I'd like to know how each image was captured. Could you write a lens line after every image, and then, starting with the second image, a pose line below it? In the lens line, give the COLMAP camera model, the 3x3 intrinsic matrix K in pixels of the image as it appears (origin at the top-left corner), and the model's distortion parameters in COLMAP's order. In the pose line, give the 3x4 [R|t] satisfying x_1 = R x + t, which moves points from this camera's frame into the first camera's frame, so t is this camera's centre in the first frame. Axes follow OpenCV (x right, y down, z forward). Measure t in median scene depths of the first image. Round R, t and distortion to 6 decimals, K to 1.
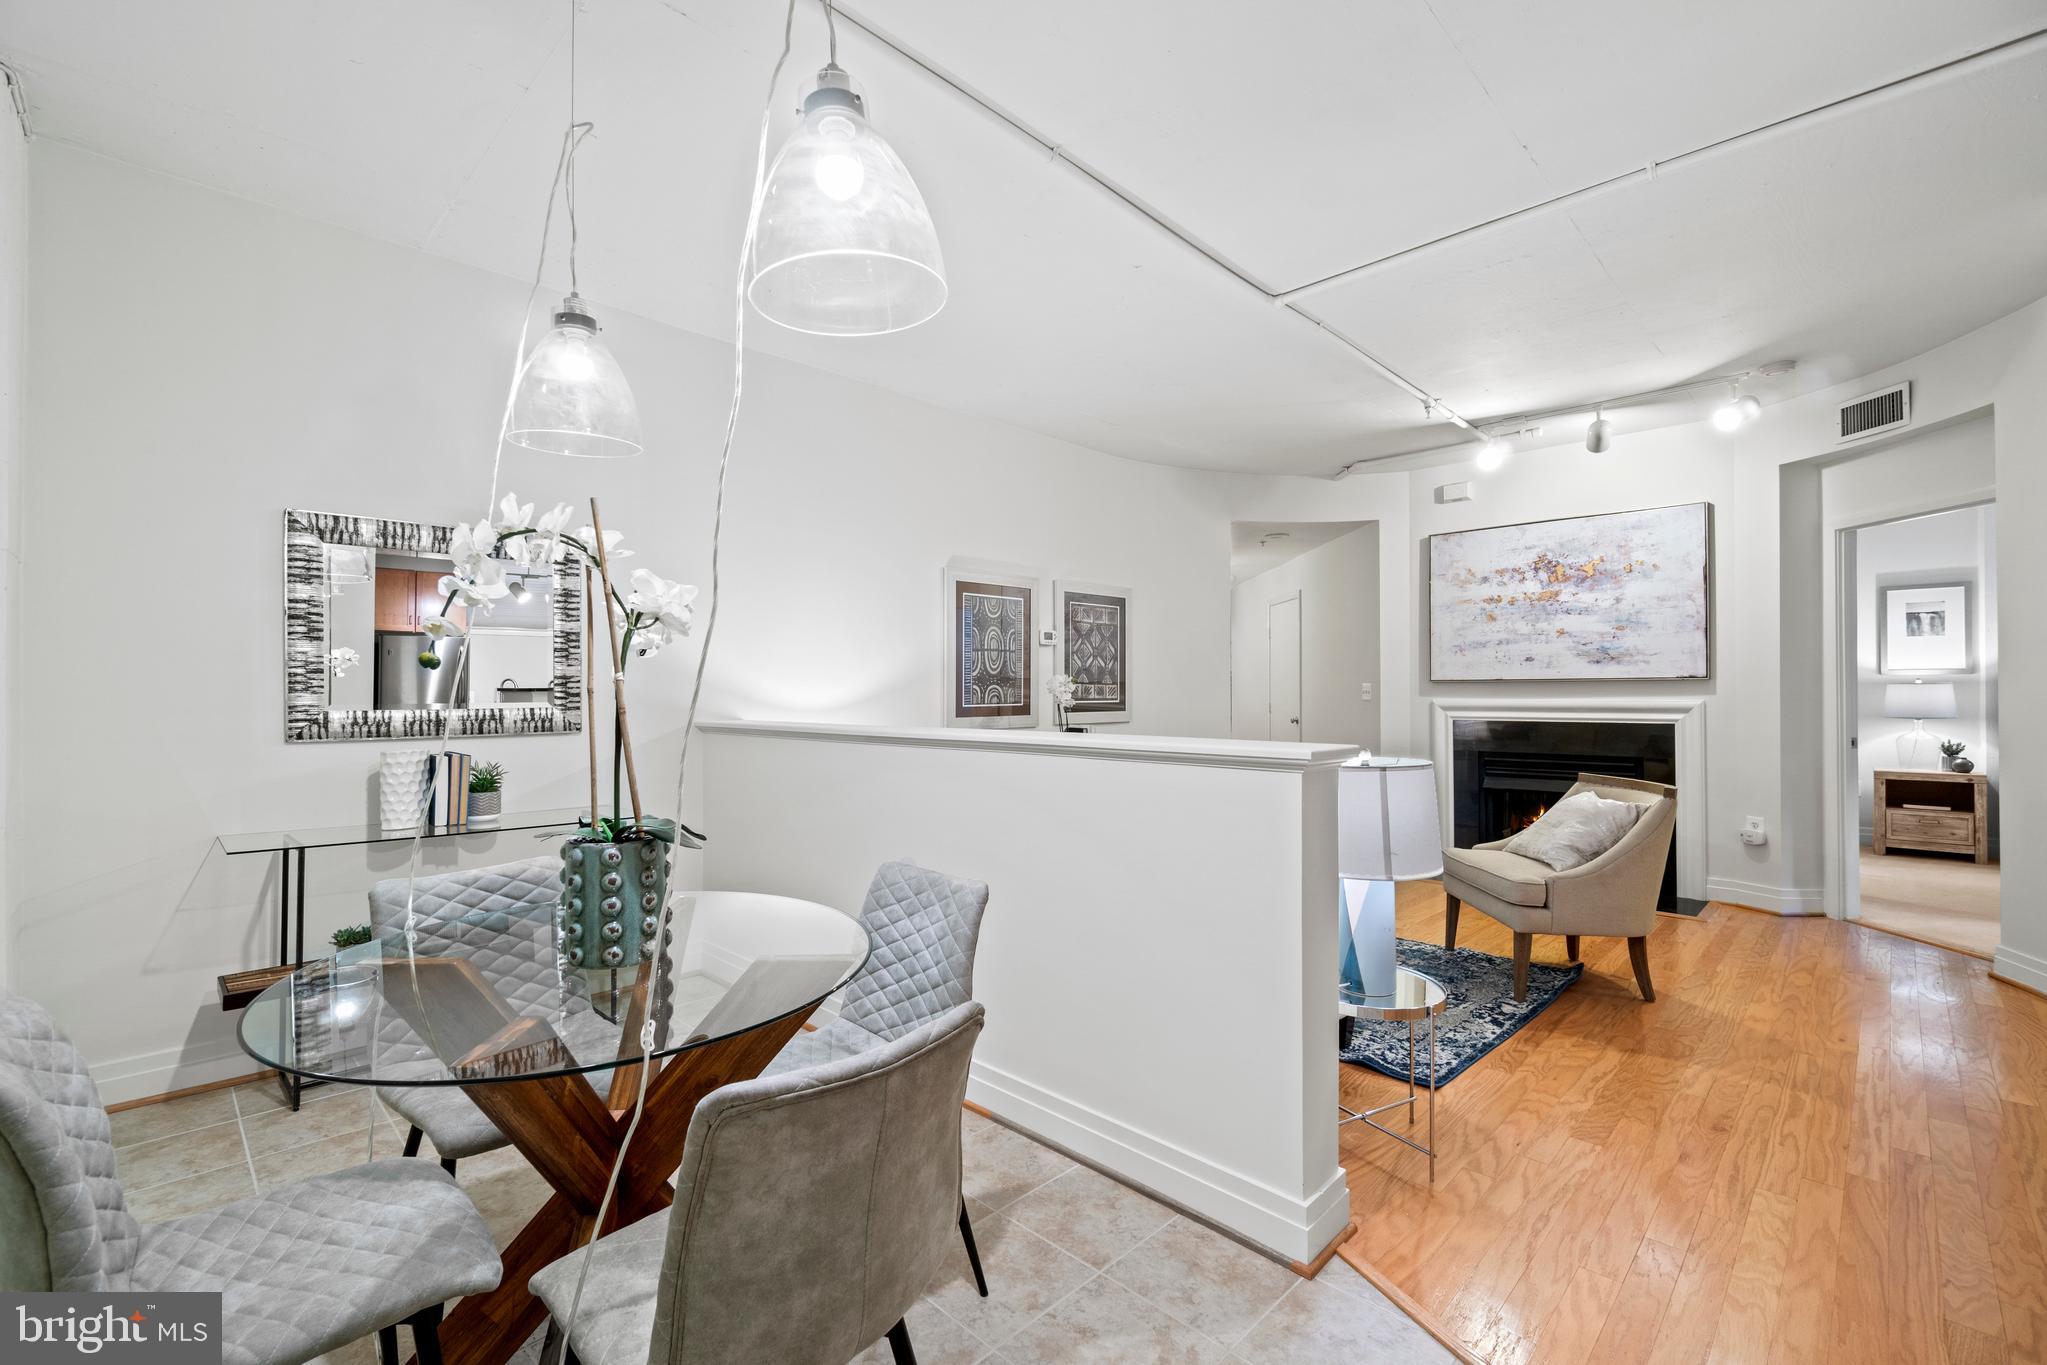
lens RADIAL K [[886.3, 0, 1005.3], [0, 886.3, 688.7], [0, 0, 1]] dist [-0.002129, 0.000760]
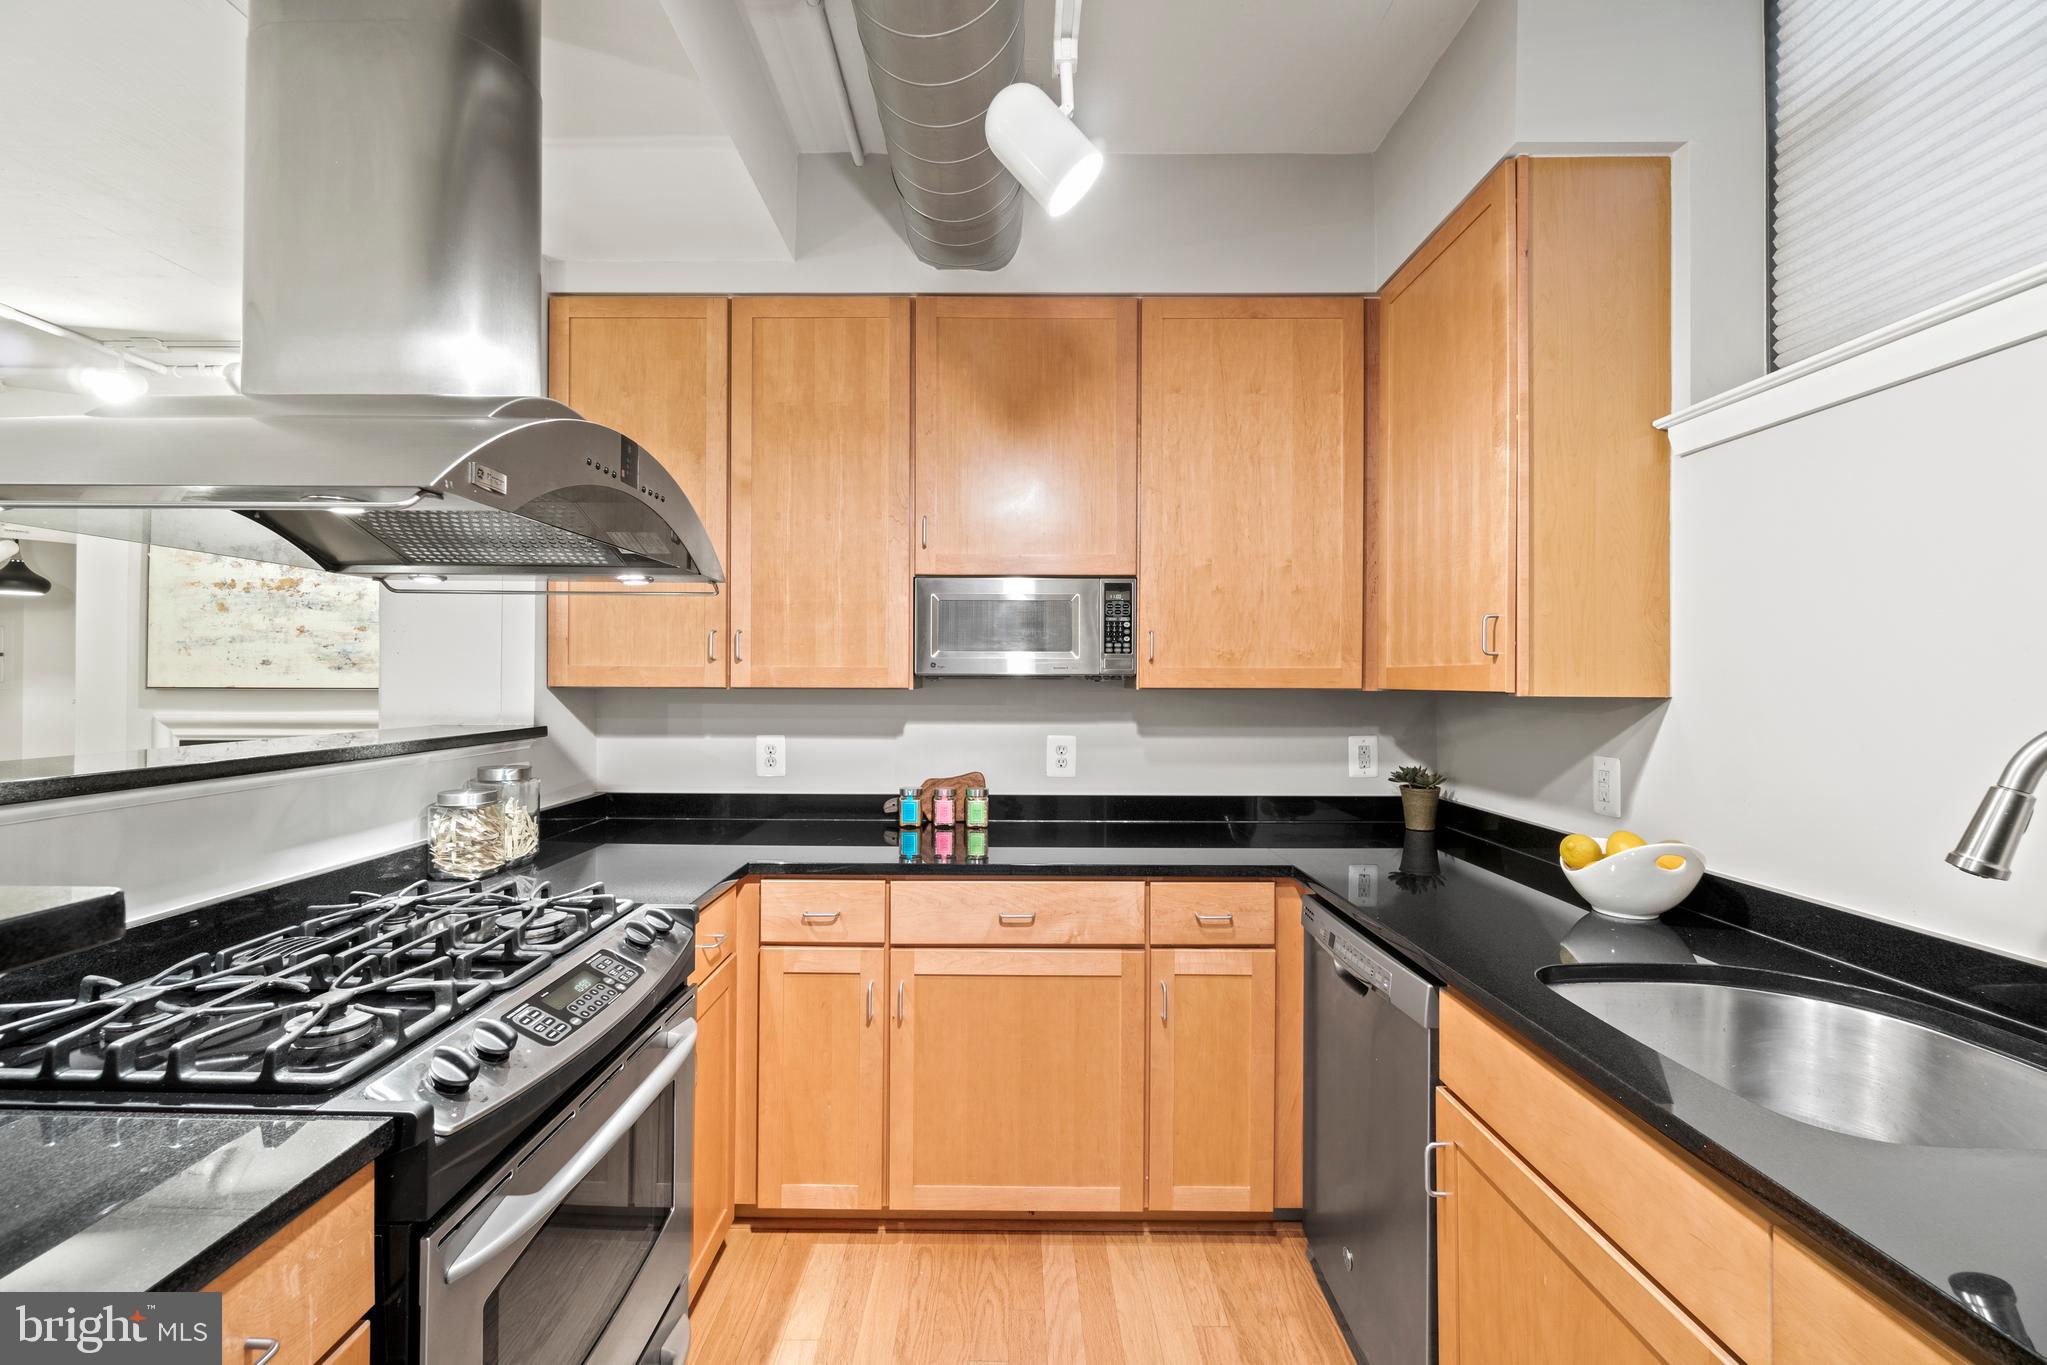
lens RADIAL K [[875.0, 0, 1005.8], [0, 875.0, 675.2], [0, 0, 1]] dist [-0.003346, 0.000922]
pose [[0.707492, 0.009854, 0.706652, 0.544047], [-0.008929, 0.999948, -0.005004, -0.025546], [-0.706665, -0.002769, 0.707543, -0.025776]]
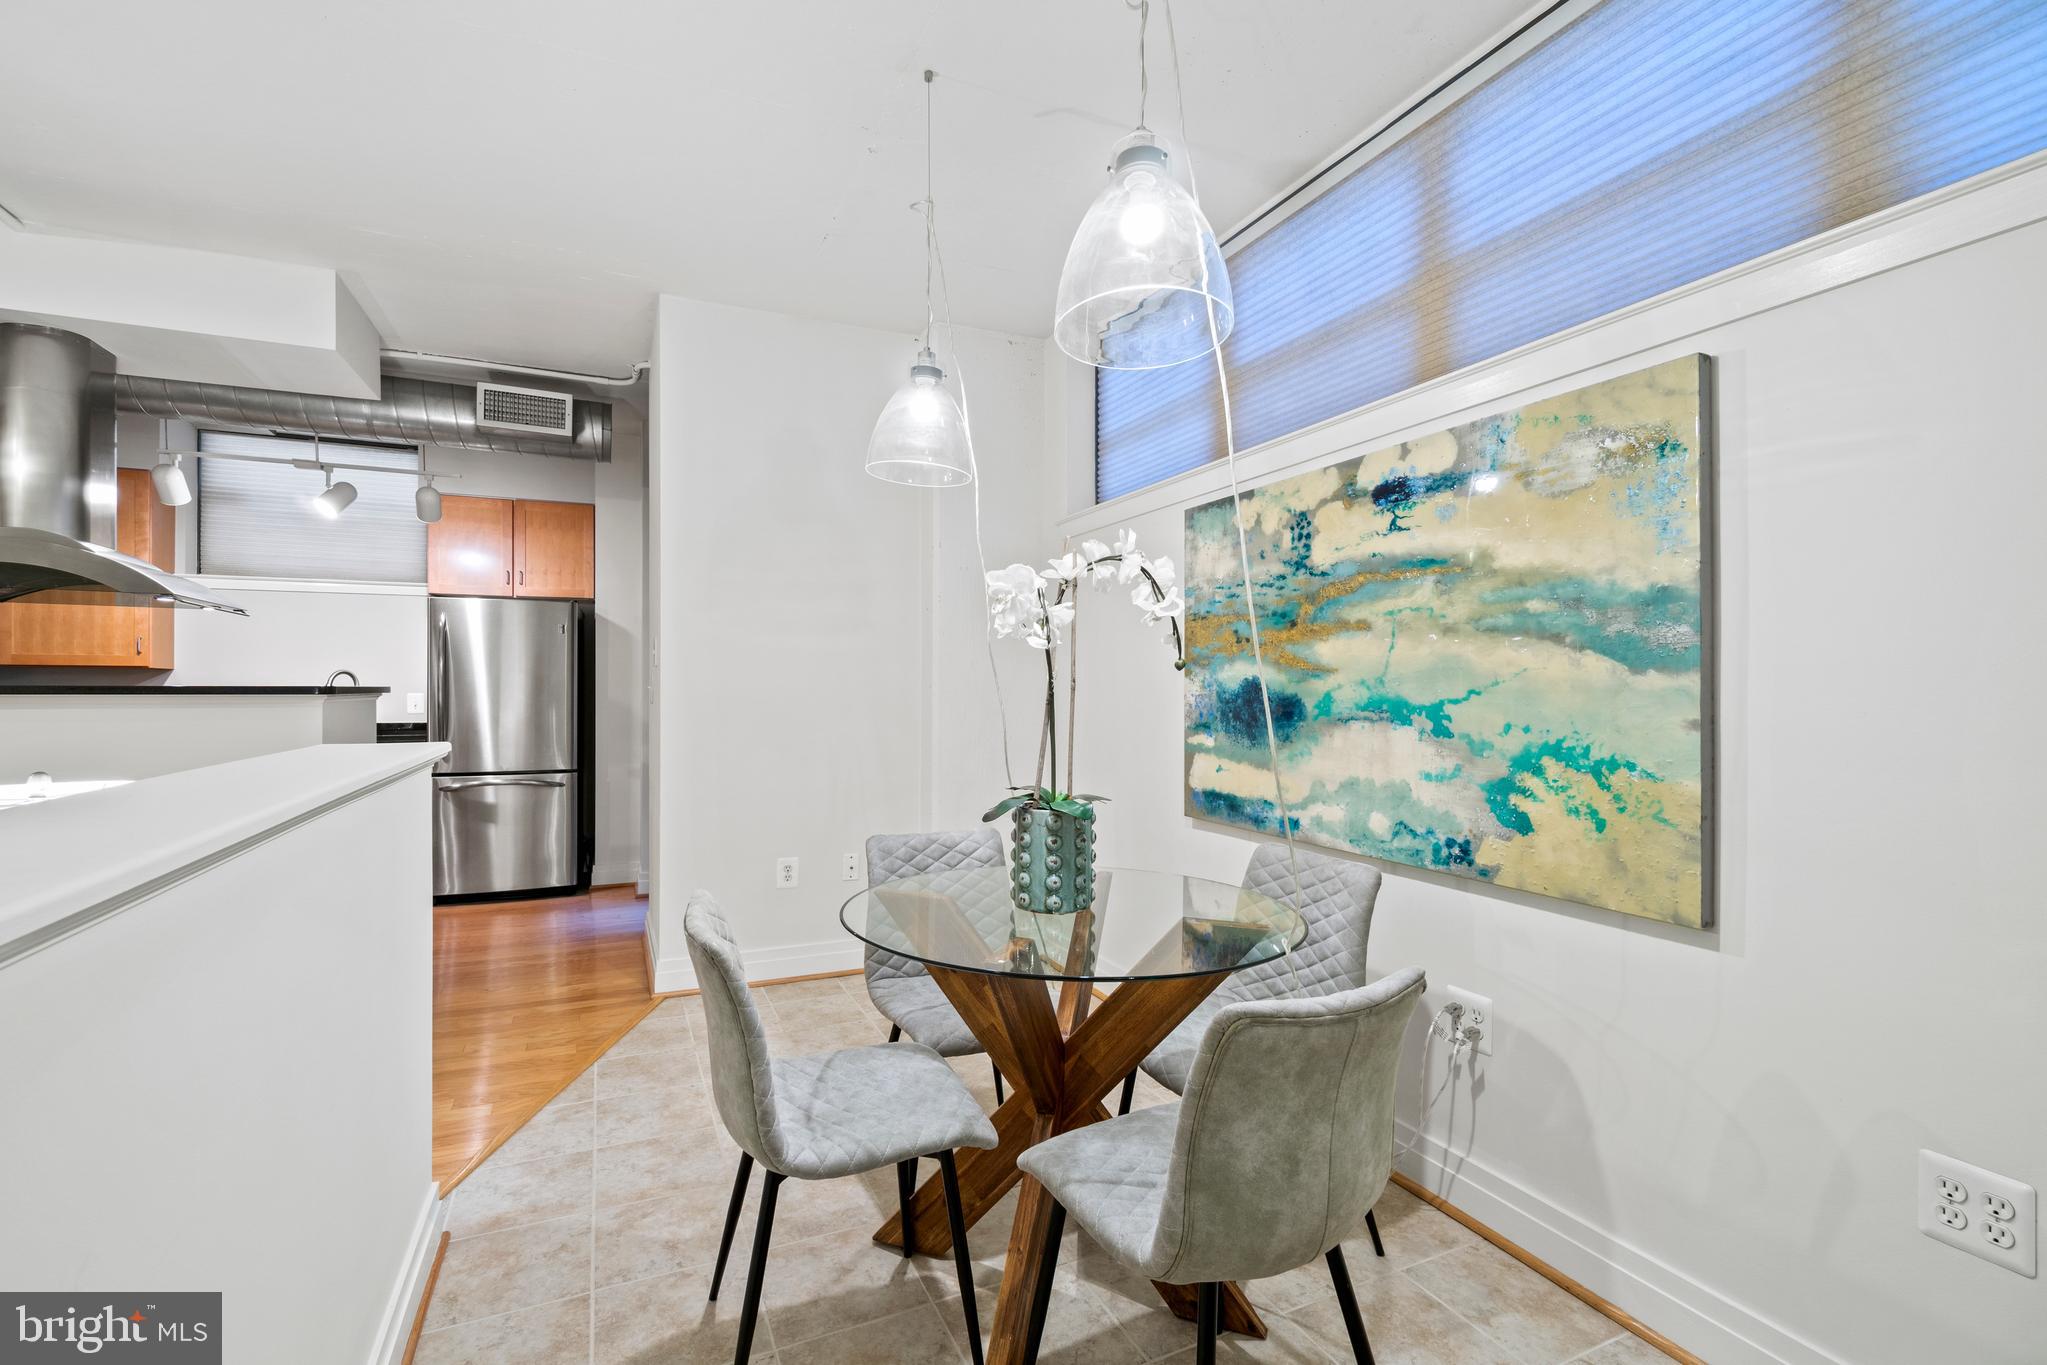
lens RADIAL K [[884.9, 0, 1003.0], [0, 884.9, 684.3], [0, 0, 1]] dist [-0.002776, 0.000230]
pose [[-0.936809, 0.002087, 0.349834, -0.226495], [-0.001114, 0.999959, -0.008947, 0.002932], [-0.349838, -0.008772, -0.936769, 0.611615]]
